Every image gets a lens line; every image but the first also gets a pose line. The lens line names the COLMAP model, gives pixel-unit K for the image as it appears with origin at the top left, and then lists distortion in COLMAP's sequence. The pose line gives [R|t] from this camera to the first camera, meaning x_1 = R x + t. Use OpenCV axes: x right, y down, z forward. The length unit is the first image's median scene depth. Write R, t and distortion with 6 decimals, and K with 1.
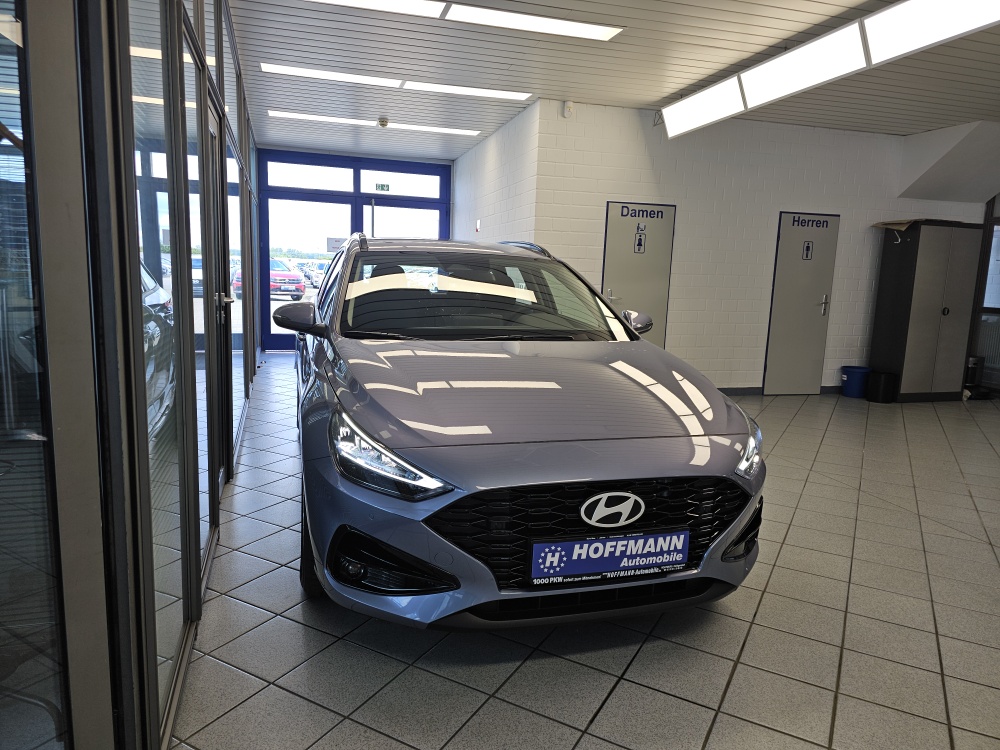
lens RADIAL K [[663.7, 0, 497.3], [0, 663.7, 368.6], [0, 0, 1]] dist [0.071002, -0.068922]
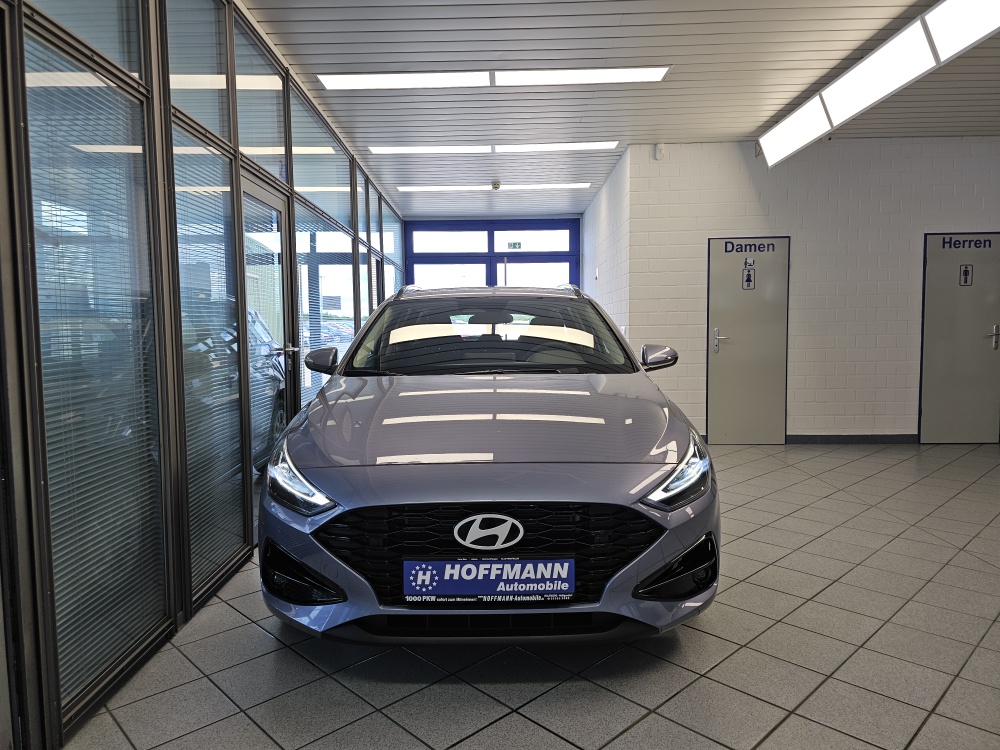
lens RADIAL K [[663.7, 0, 497.3], [0, 663.7, 368.6], [0, 0, 1]] dist [0.071002, -0.068922]
pose [[0.955504, -0.028371, -0.293612, 0.474891], [0.003908, 0.996494, -0.083570, 0.047931], [0.294954, 0.078704, 0.952265, 0.023724]]
